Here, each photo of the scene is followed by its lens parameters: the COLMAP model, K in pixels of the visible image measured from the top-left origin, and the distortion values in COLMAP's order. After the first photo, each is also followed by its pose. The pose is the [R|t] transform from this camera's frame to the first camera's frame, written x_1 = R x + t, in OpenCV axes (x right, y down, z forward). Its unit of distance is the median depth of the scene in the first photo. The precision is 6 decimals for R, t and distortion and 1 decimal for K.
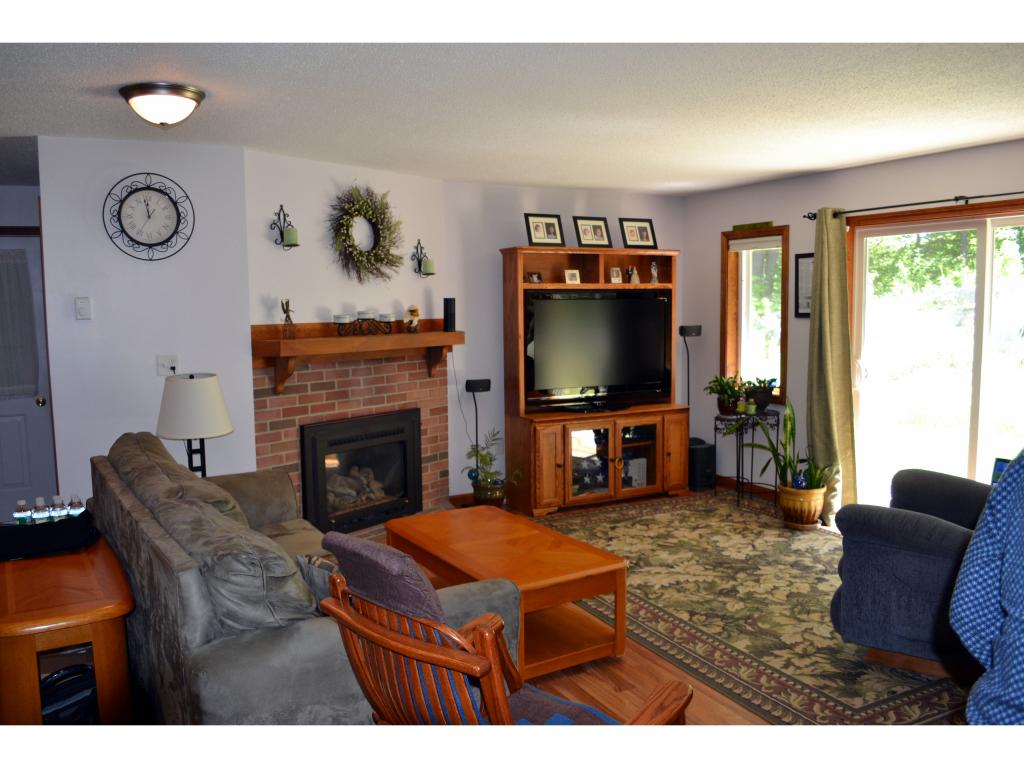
lens RADIAL K [[816.4, 0, 503.6], [0, 816.4, 386.1], [0, 0, 1]] dist [-0.083725, 0.011030]
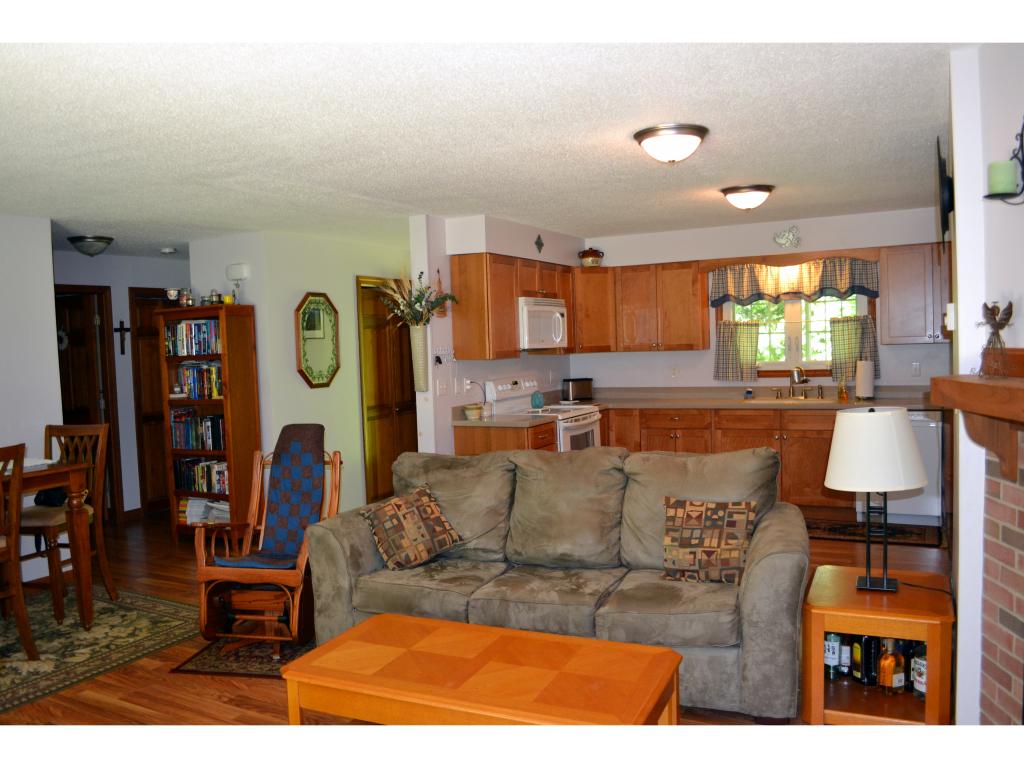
lens RADIAL K [[816.4, 0, 502.5], [0, 816.4, 385.4], [0, 0, 1]] dist [-0.083725, 0.011030]
pose [[-0.823661, 0.073541, -0.562293, 0.262077], [-0.010636, 0.989378, 0.144979, -0.114039], [0.566982, 0.125394, -0.814130, 1.139229]]
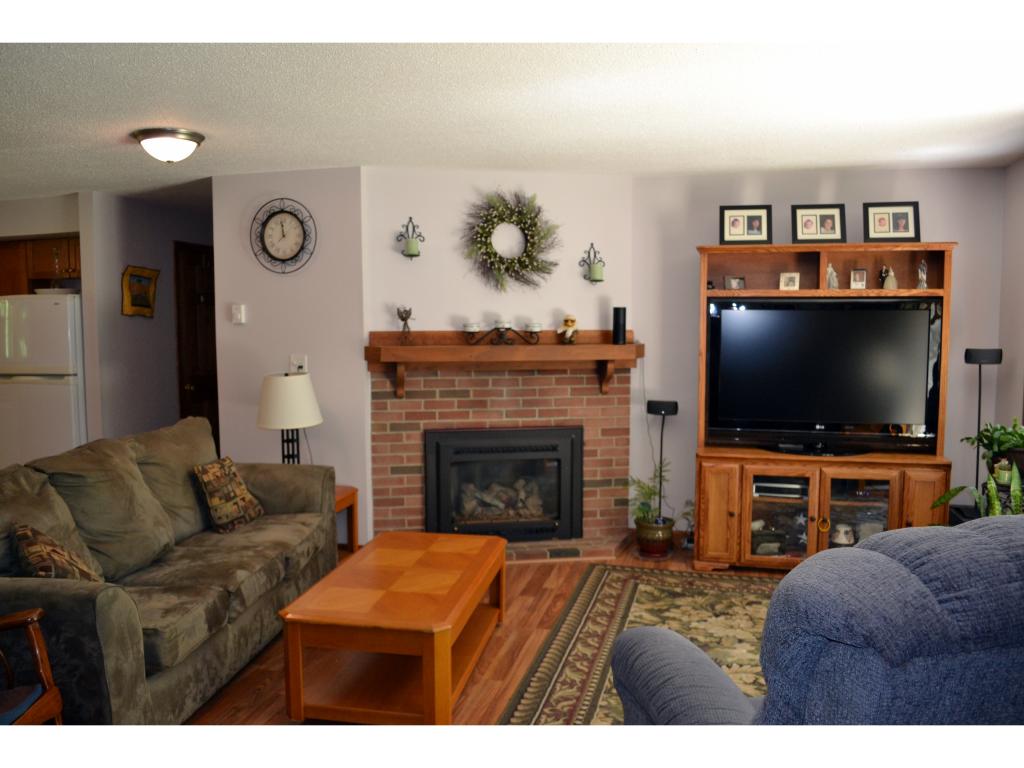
lens RADIAL K [[816.4, 0, 500.8], [0, 816.4, 388.8], [0, 0, 1]] dist [-0.083725, 0.011030]
pose [[0.748221, 0.067591, -0.659997, 0.480305], [-0.073028, 0.997143, 0.019330, -0.029291], [0.659418, 0.033735, 0.751019, 0.272952]]
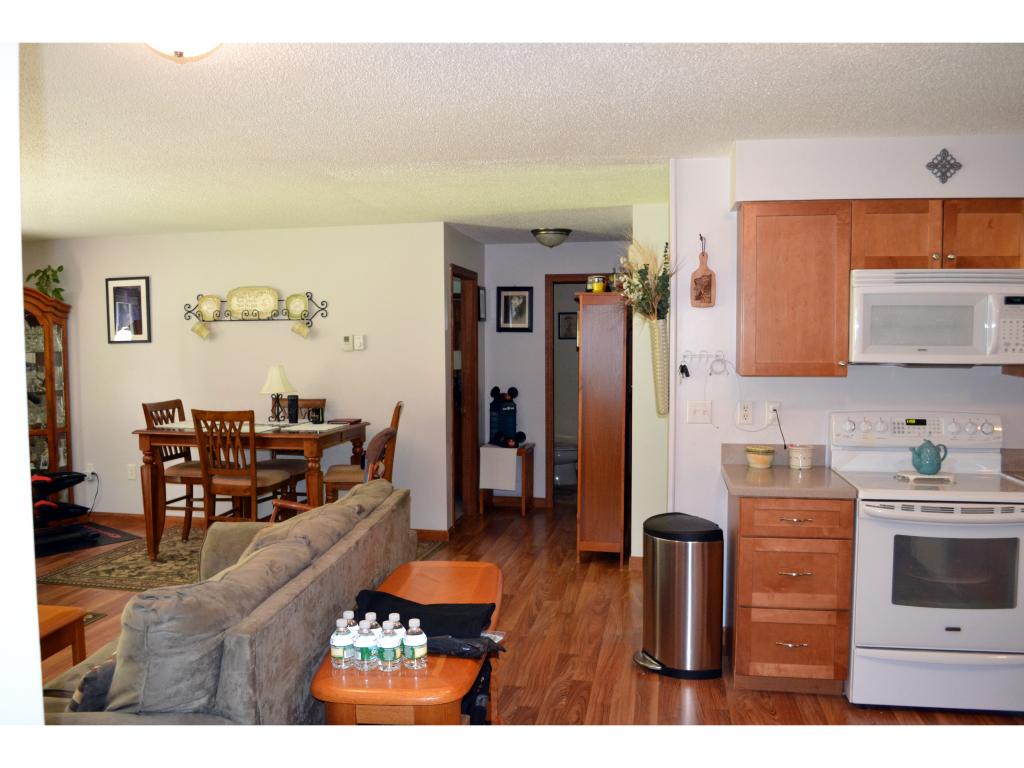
lens RADIAL K [[816.4, 0, 503.2], [0, 816.4, 387.3], [0, 0, 1]] dist [-0.083725, 0.011030]
pose [[-0.789495, -0.020233, 0.613423, -0.643111], [0.076026, 0.988535, 0.130453, -0.081001], [-0.609030, 0.149628, -0.778906, 0.863047]]
